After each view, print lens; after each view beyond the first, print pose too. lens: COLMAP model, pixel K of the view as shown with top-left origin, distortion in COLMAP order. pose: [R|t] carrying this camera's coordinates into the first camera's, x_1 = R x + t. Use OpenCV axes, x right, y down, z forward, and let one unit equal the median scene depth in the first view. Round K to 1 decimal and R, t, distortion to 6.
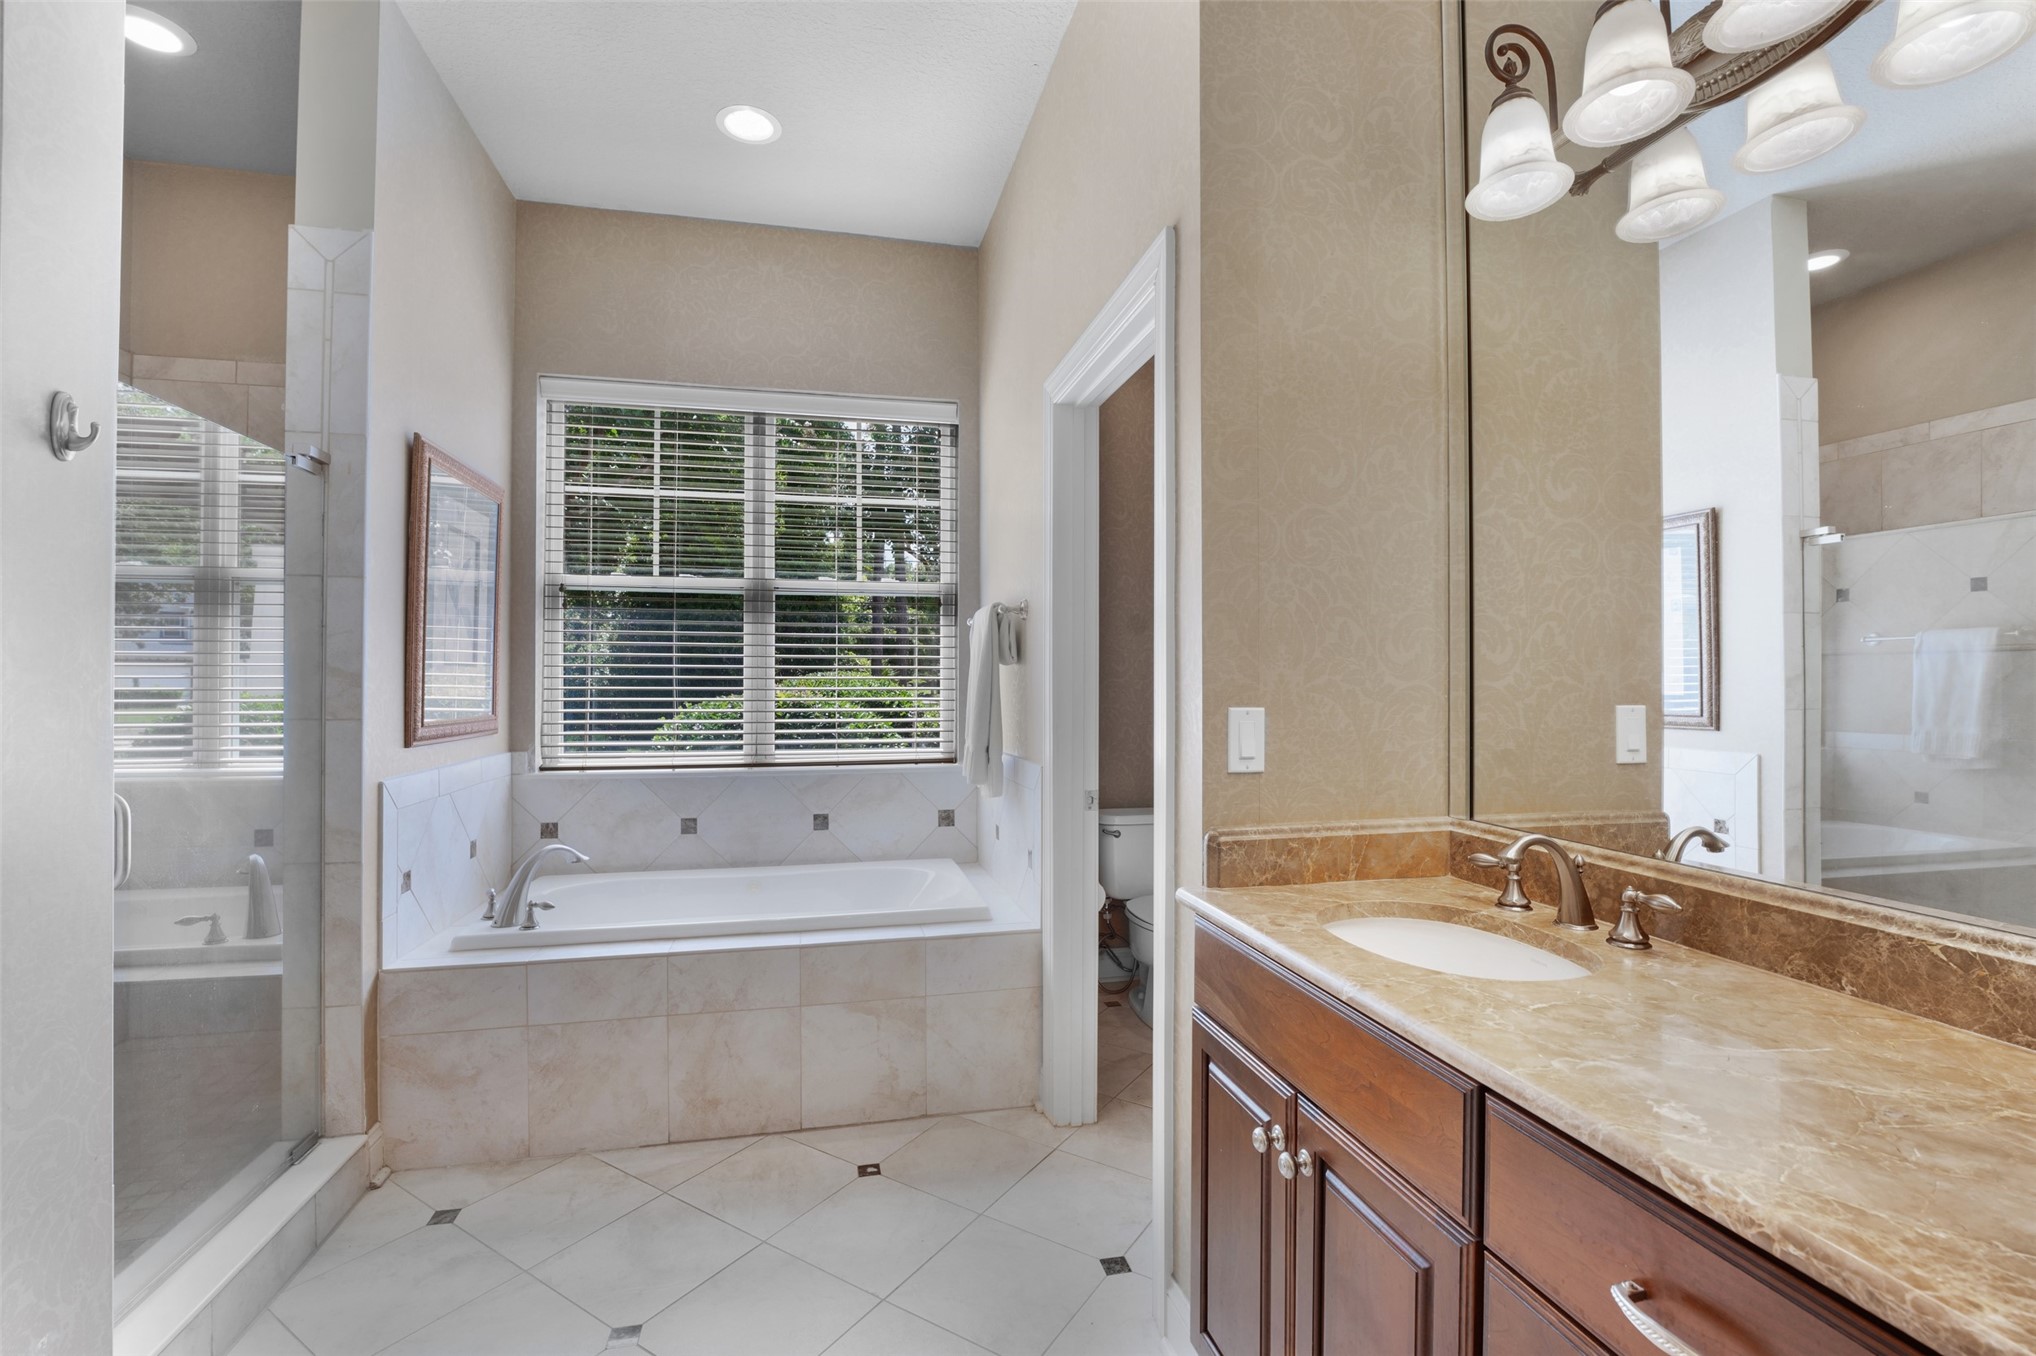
lens RADIAL K [[904.0, 0, 1026.8], [0, 904.0, 676.2], [0, 0, 1]] dist [-0.016731, 0.000417]
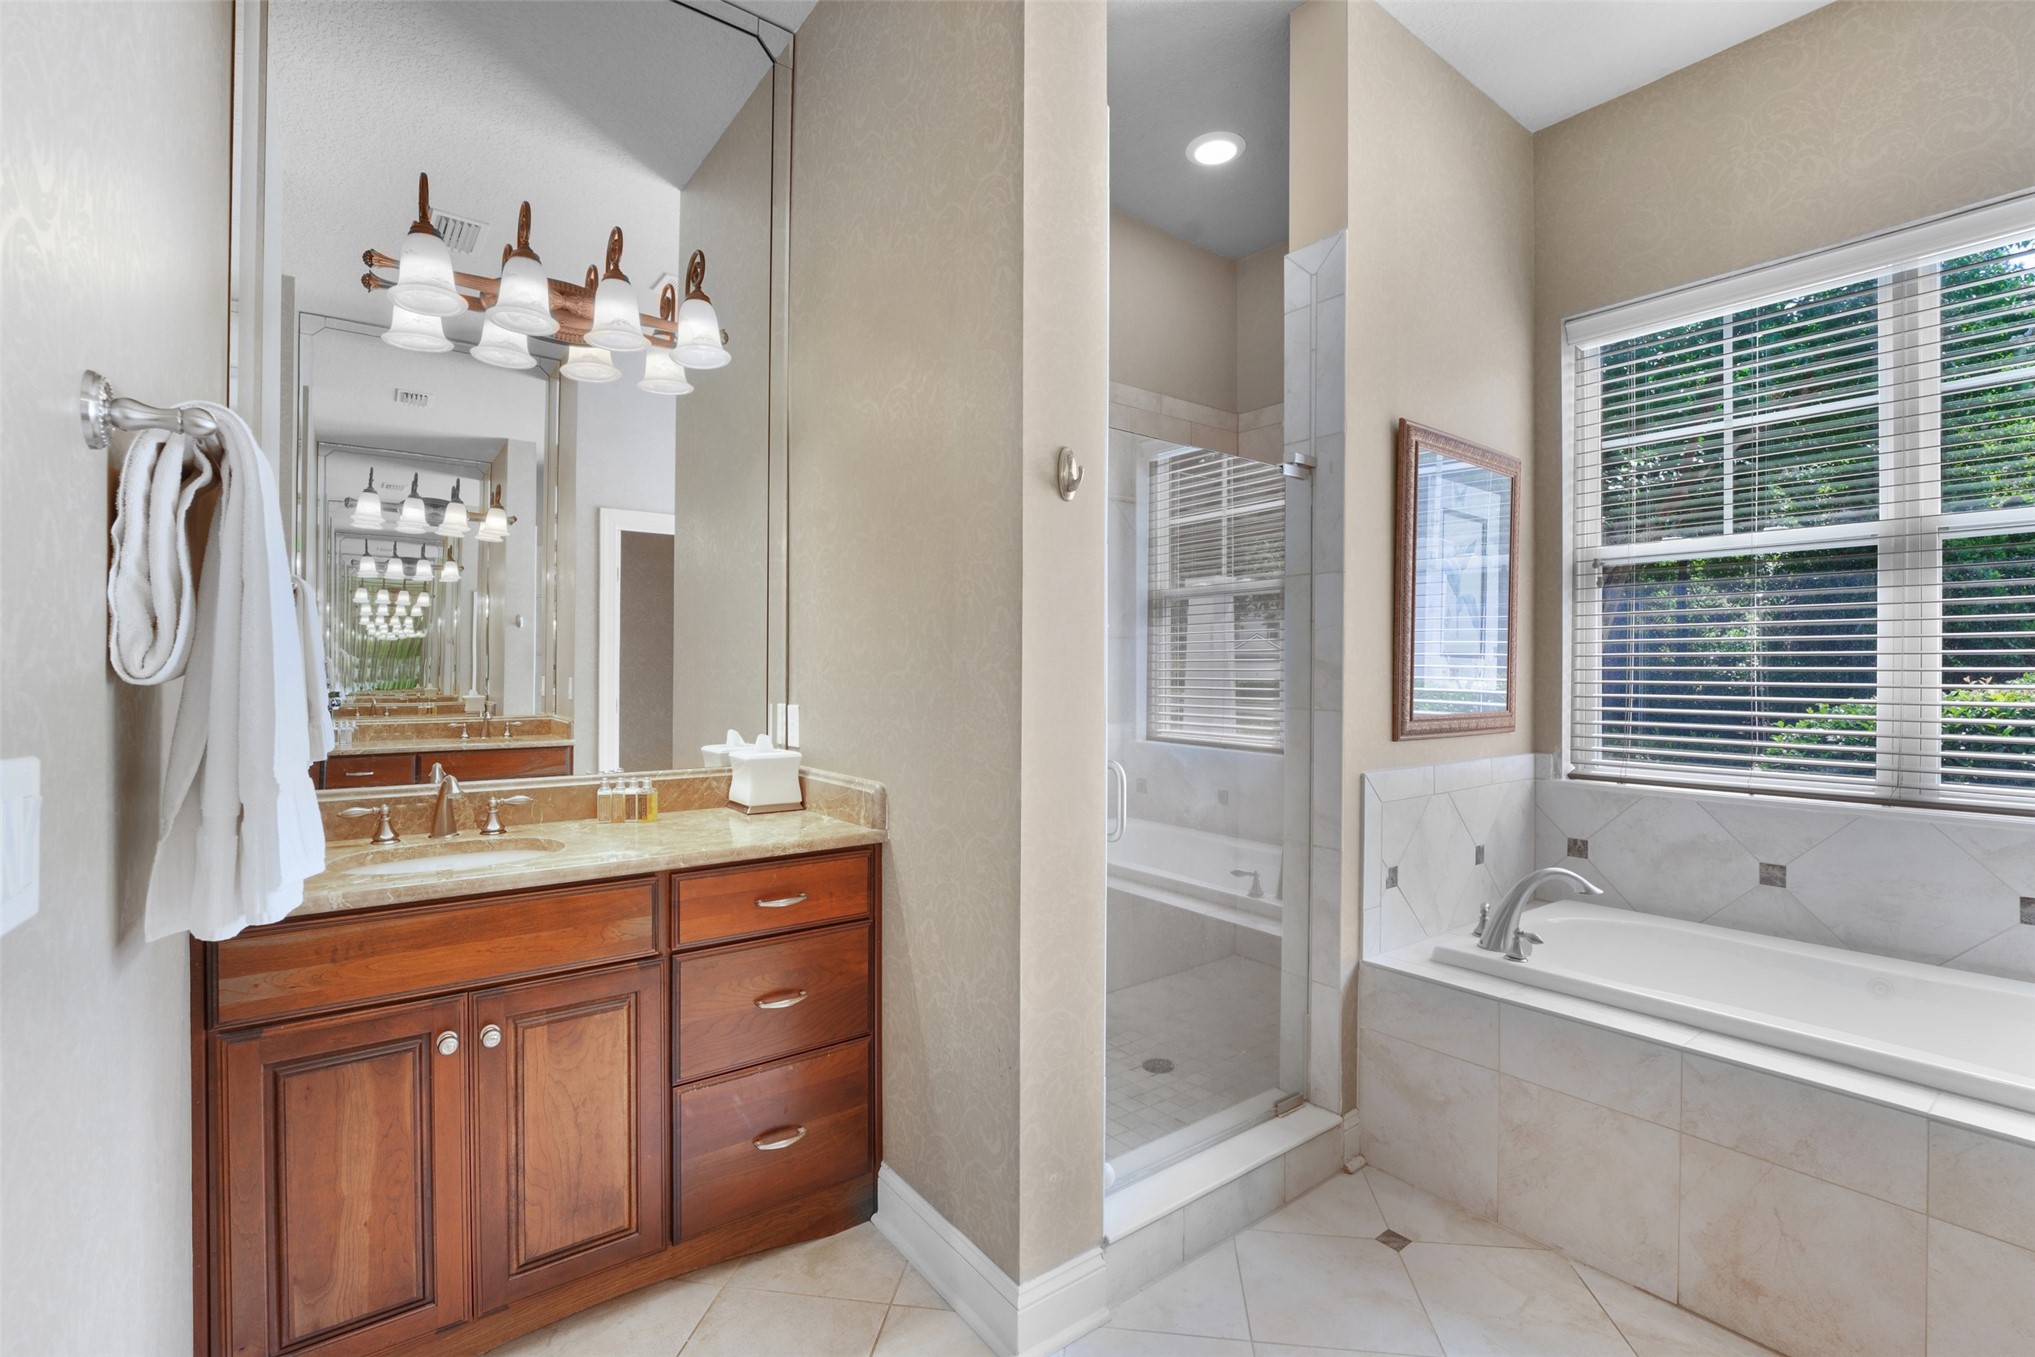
lens RADIAL K [[903.6, 0, 1000.0], [0, 903.6, 675.9], [0, 0, 1]] dist [-0.016731, 0.000417]
pose [[0.405263, 0.003436, -0.914194, 0.031893], [0.002756, 0.999984, 0.004980, 0.001737], [0.914196, -0.004537, 0.405246, 0.178262]]
